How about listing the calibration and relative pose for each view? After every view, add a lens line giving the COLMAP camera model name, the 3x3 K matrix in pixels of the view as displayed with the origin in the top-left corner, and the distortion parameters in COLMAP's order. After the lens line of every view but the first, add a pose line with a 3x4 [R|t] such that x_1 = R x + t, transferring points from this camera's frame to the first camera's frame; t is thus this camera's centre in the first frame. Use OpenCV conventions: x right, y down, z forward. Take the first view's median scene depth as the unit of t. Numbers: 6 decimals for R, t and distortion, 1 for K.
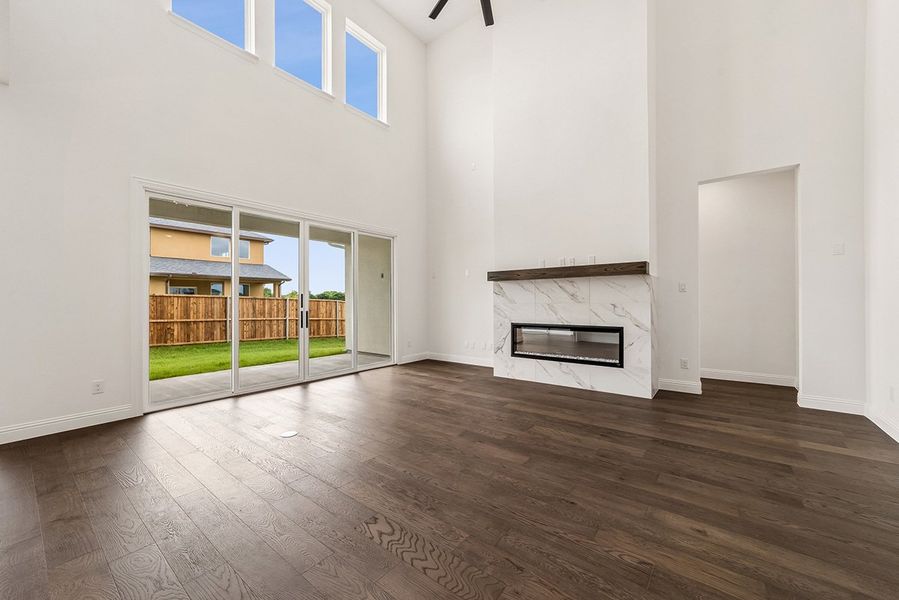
lens RADIAL K [[348.5, 0, 448.1], [0, 348.5, 299.3], [0, 0, 1]] dist [-0.013155, 0.006516]
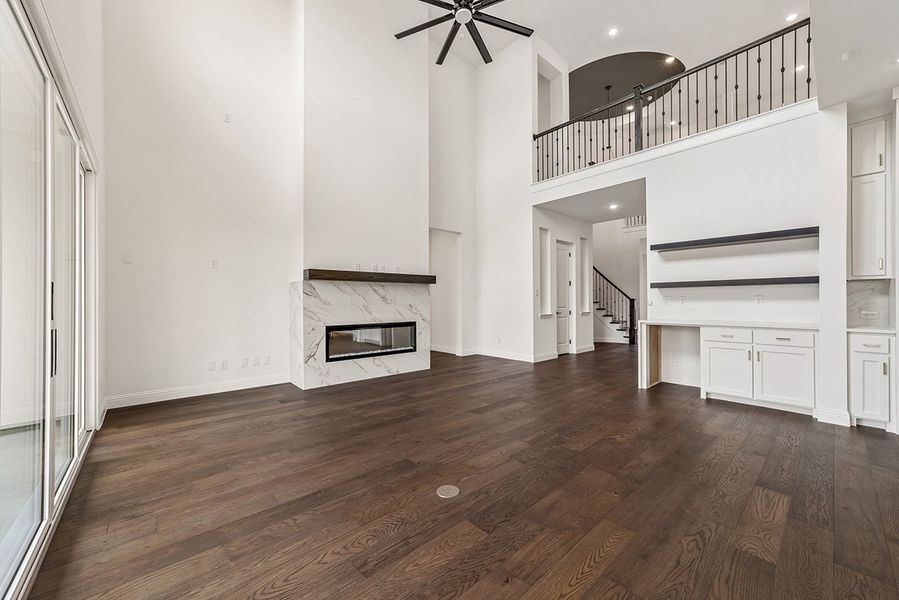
lens RADIAL K [[348.5, 0, 451.4], [0, 348.5, 297.1], [0, 0, 1]] dist [-0.013155, 0.006516]
pose [[0.173495, 0.018372, 0.984663, -0.731422], [-0.000158, 0.999826, -0.018628, 0.008247], [-0.984835, 0.003076, 0.173468, 0.553296]]
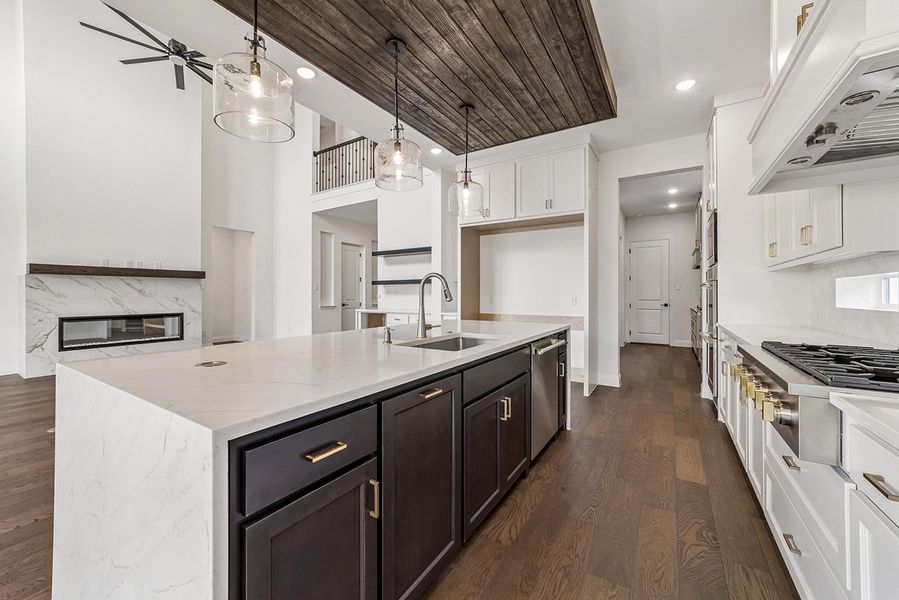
lens RADIAL K [[348.5, 0, 457.5], [0, 348.5, 295.6], [0, 0, 1]] dist [-0.013155, 0.006516]
pose [[-0.113404, 0.002434, 0.993546, -0.997030], [-0.001152, 0.999996, -0.002581, 0.007203], [-0.993548, -0.001437, -0.113401, -0.008529]]
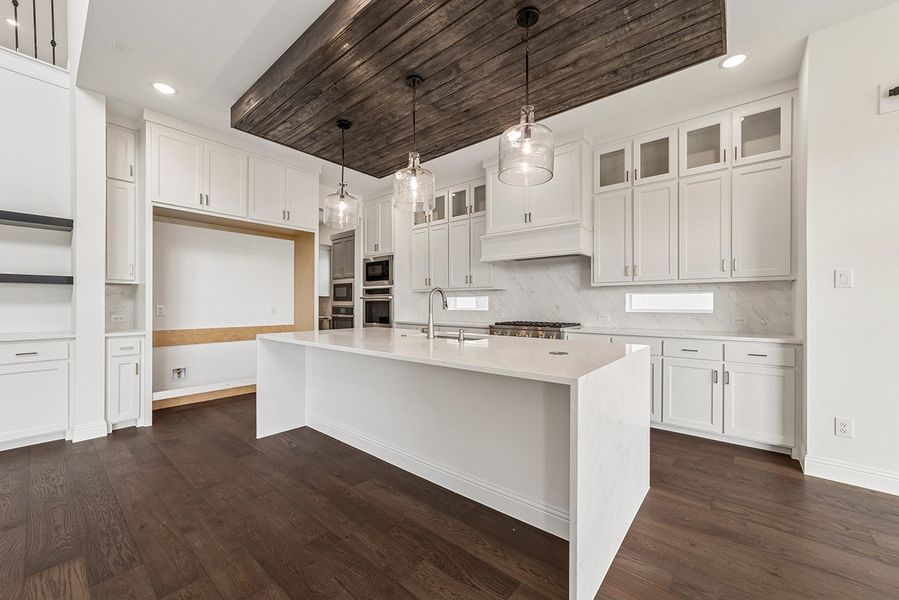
lens RADIAL K [[348.5, 0, 451.7], [0, 348.5, 305.6], [0, 0, 1]] dist [-0.013155, 0.006516]
pose [[-0.999708, 0.004709, 0.023696, -0.598095], [0.004758, 0.999987, 0.002009, 0.006474], [-0.023686, 0.002121, -0.999717, 0.539619]]
